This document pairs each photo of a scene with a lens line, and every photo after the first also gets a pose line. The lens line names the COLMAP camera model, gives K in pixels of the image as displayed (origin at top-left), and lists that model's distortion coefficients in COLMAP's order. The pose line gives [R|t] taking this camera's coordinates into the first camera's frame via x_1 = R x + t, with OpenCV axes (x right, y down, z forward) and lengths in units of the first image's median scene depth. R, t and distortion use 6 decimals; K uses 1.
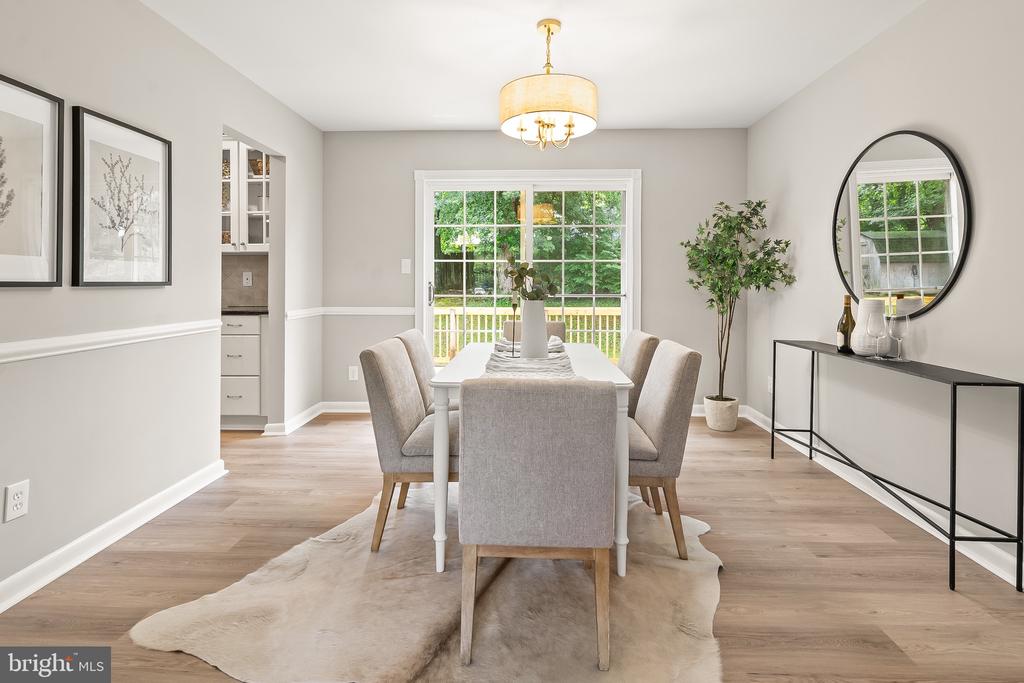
lens RADIAL K [[505.5, 0, 513.2], [0, 505.5, 279.0], [0, 0, 1]] dist [0.000216, -0.003757]
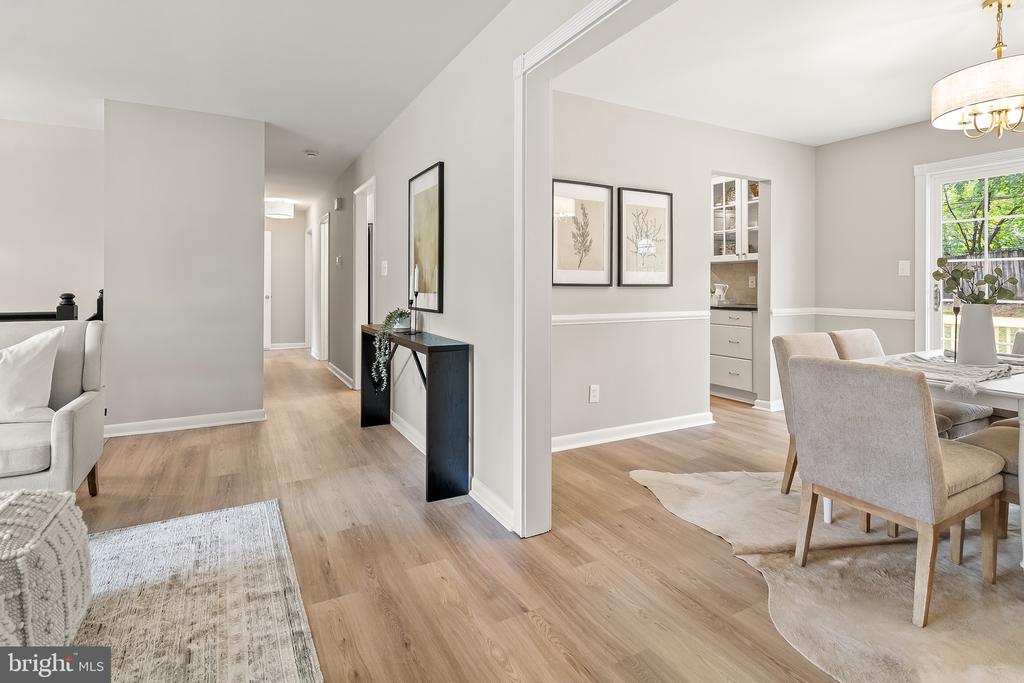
lens RADIAL K [[505.5, 0, 510.9], [0, 505.5, 294.1], [0, 0, 1]] dist [0.000216, -0.003757]
pose [[0.507109, 0.017597, -0.861702, 0.353635], [0.003009, 0.999749, 0.022186, 0.000121], [0.861876, -0.013844, 0.506929, -0.183040]]
